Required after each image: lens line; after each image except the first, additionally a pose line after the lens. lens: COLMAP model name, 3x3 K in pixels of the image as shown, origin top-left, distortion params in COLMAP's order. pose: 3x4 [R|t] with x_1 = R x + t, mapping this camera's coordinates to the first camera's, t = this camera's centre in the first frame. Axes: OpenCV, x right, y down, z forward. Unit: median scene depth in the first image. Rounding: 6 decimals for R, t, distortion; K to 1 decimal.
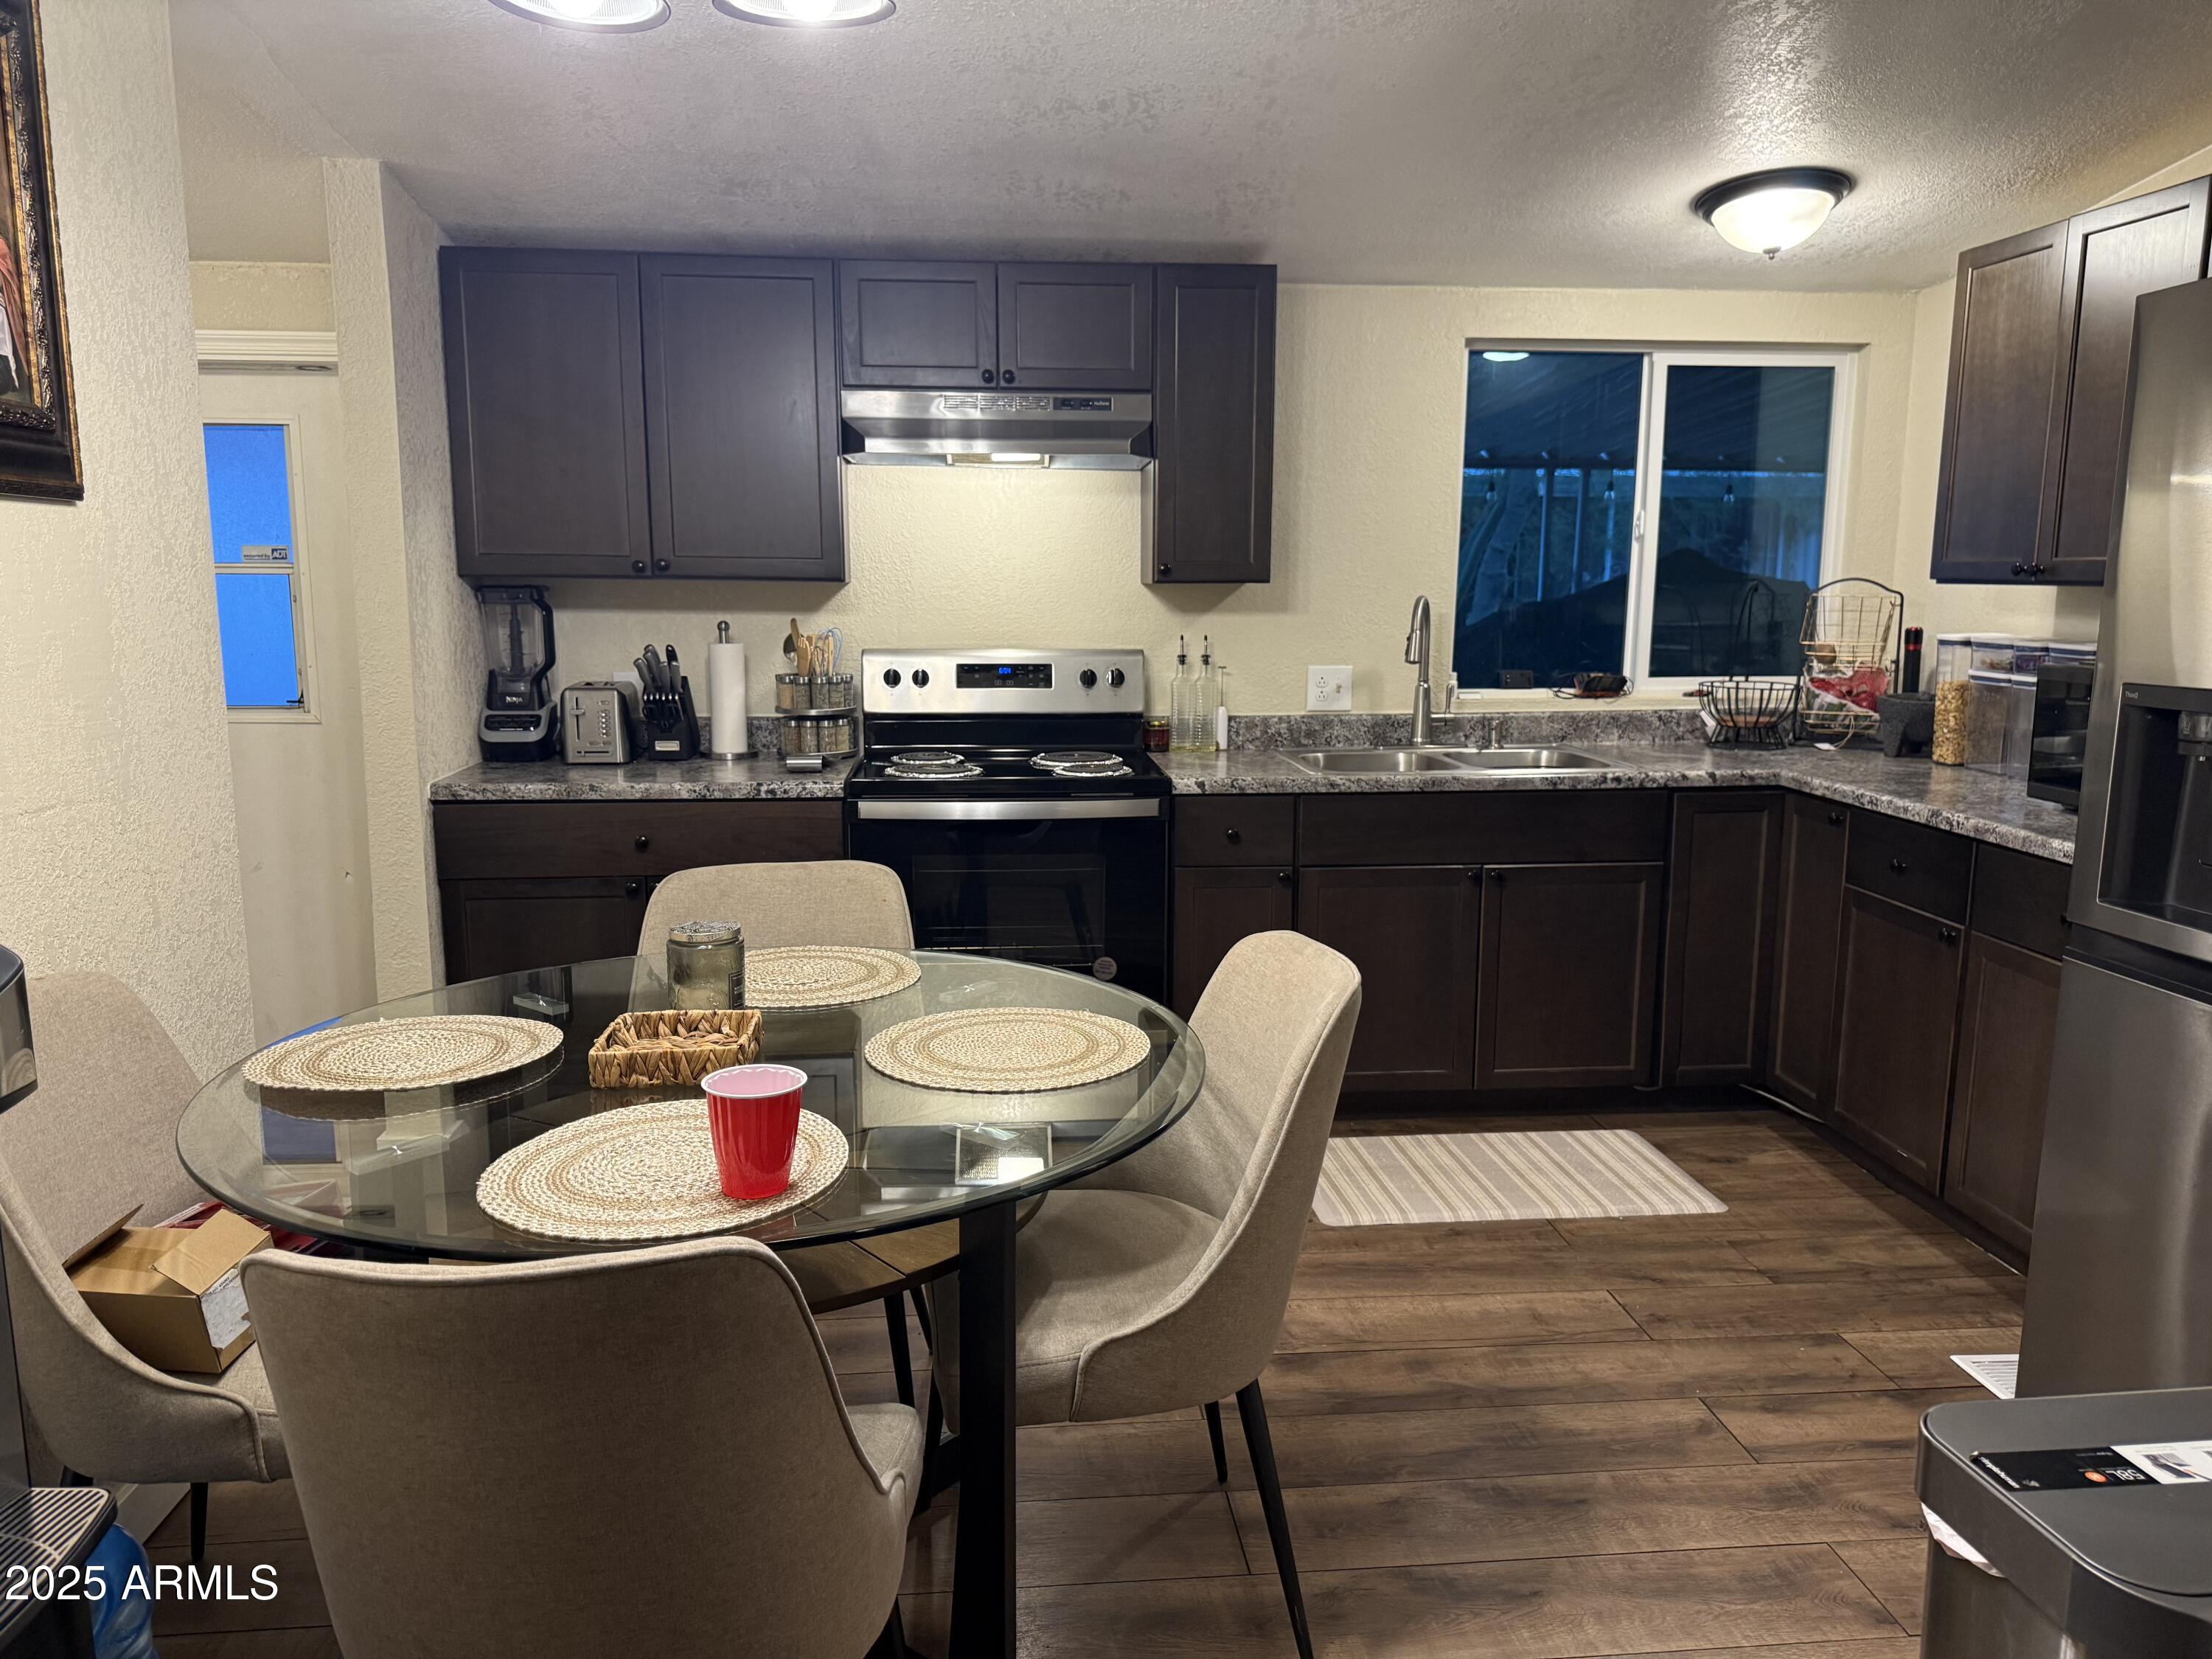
lens RADIAL K [[1570.9, 0, 1106.0], [0, 1570.9, 829.5], [0, 0, 1]] dist [-0.005177, -0.008730]
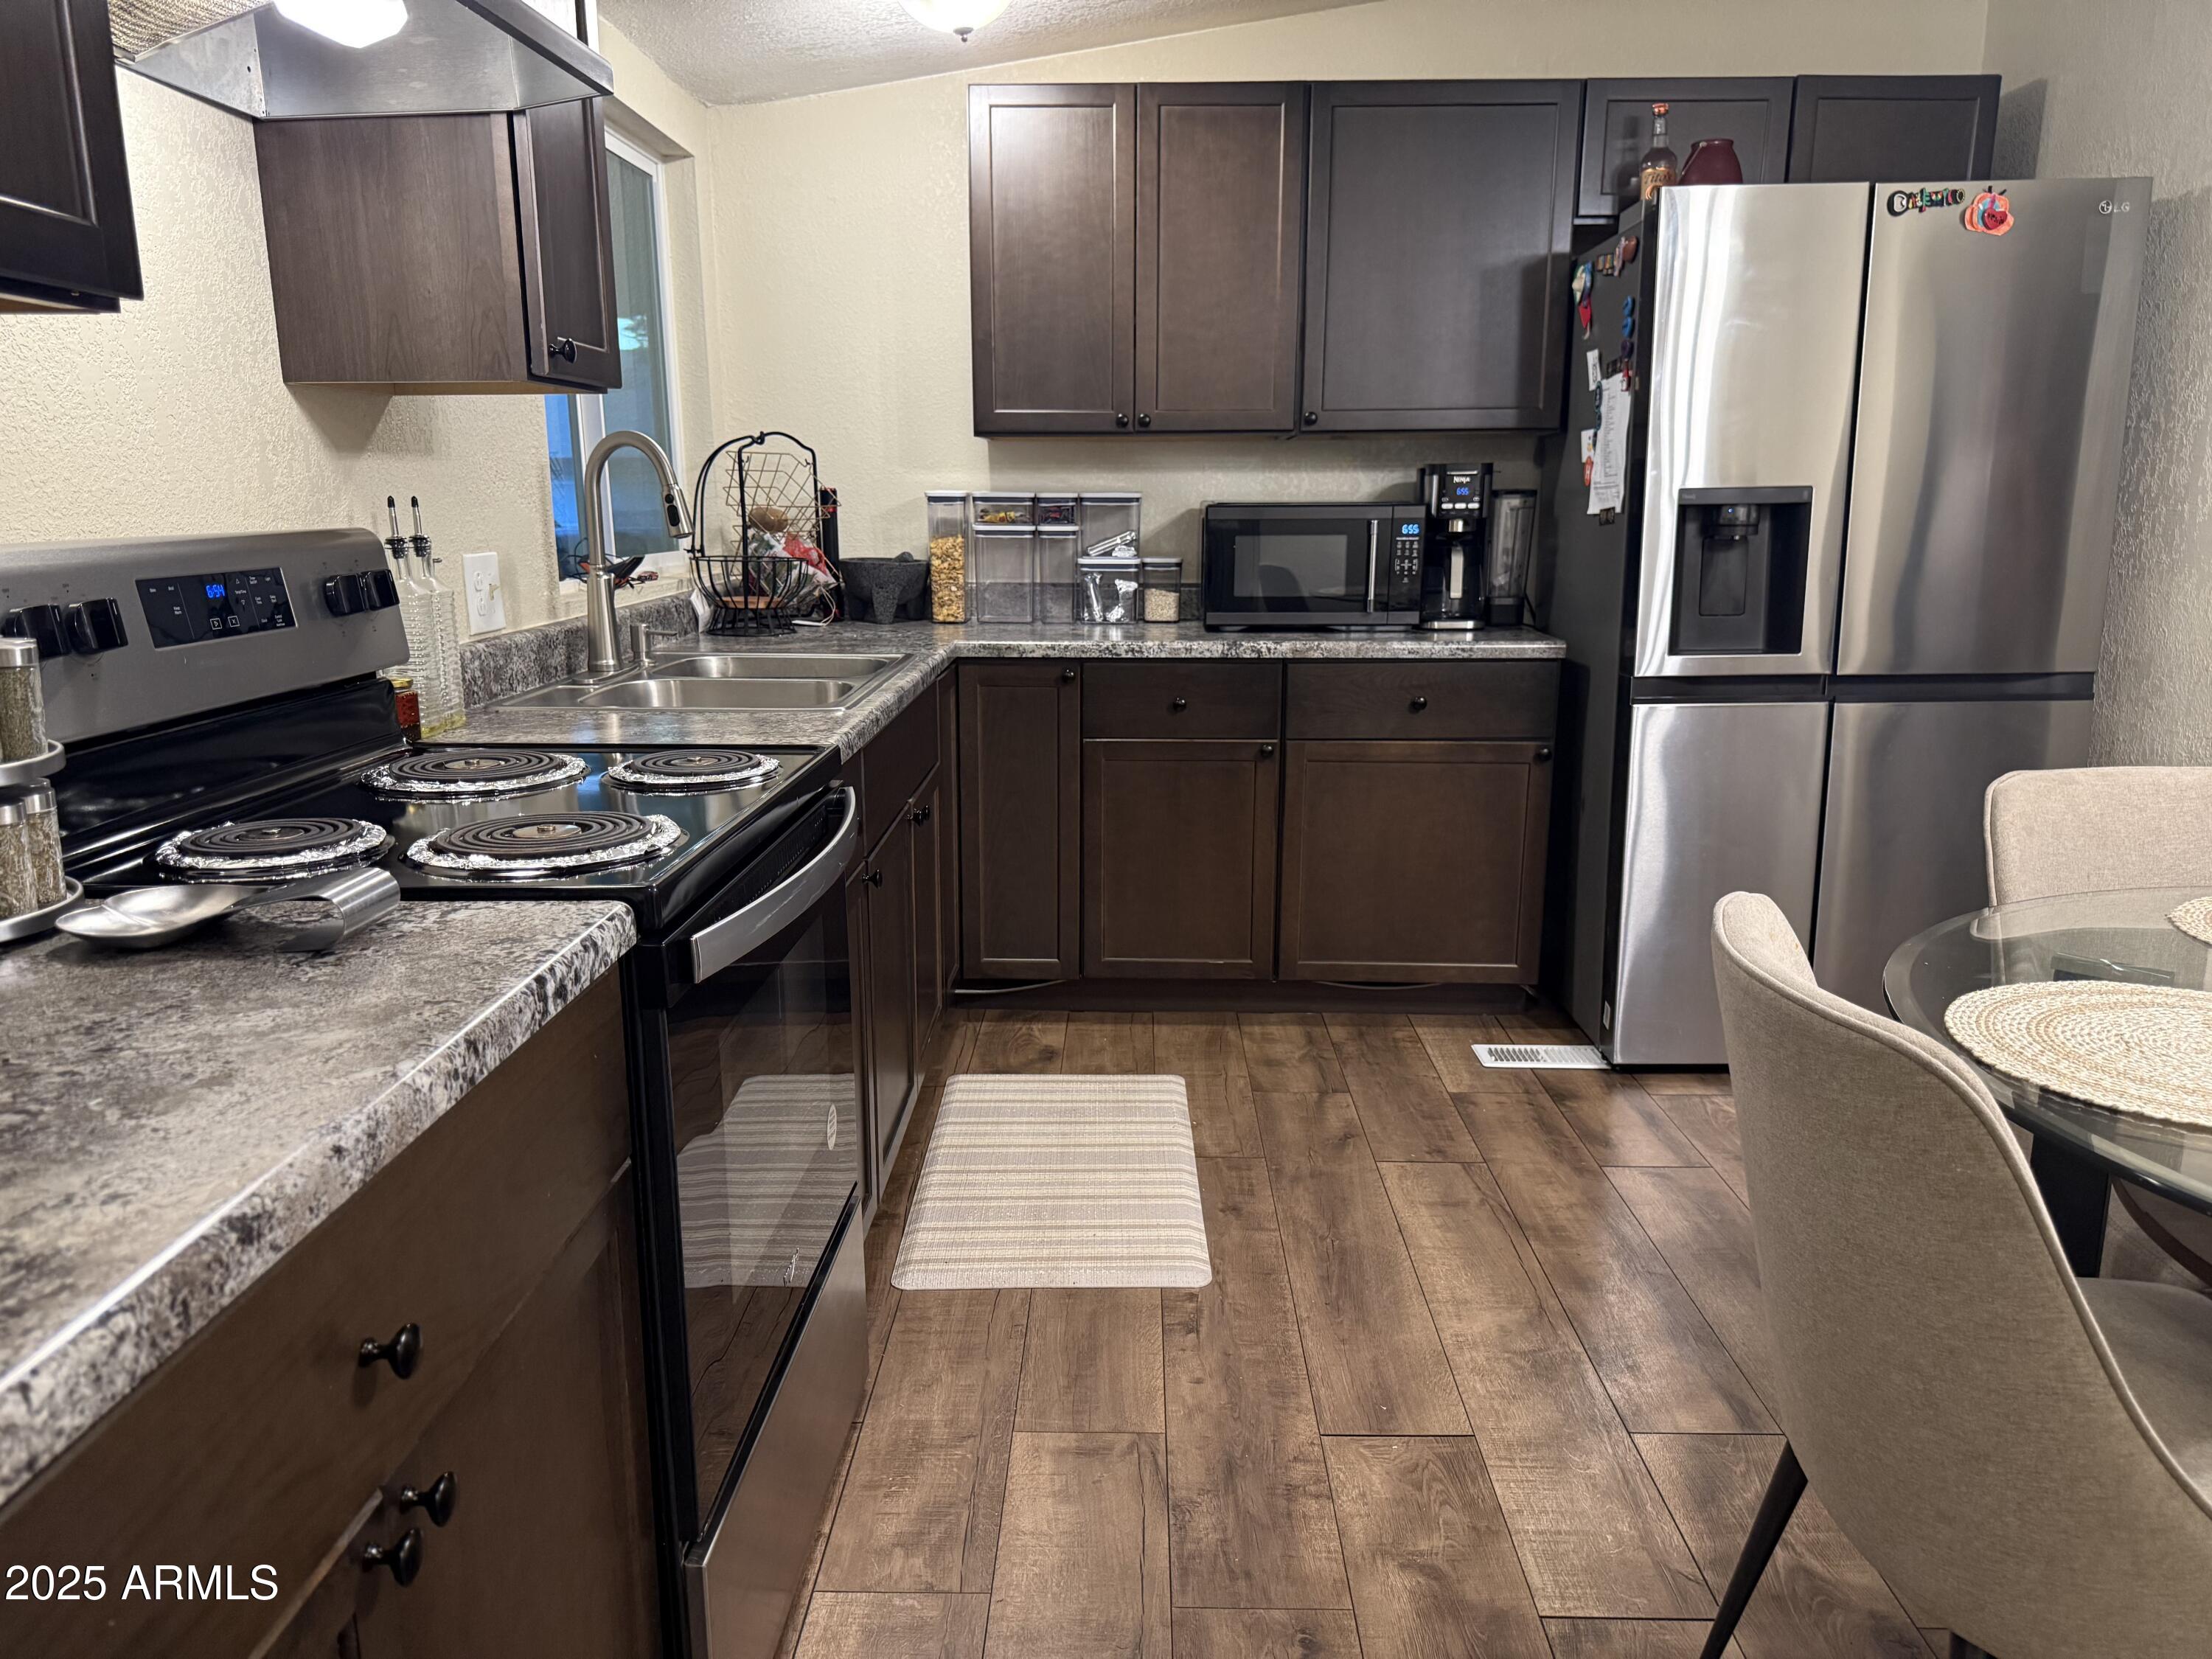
lens RADIAL K [[1534.7, 0, 1106.0], [0, 1534.7, 829.5], [0, 0, 1]] dist [0.137286, -0.238179]
pose [[0.112044, -0.209697, 0.971326, -0.538021], [0.163554, 0.968041, 0.190122, -0.102542], [-0.980151, 0.137562, 0.142760, 0.933700]]
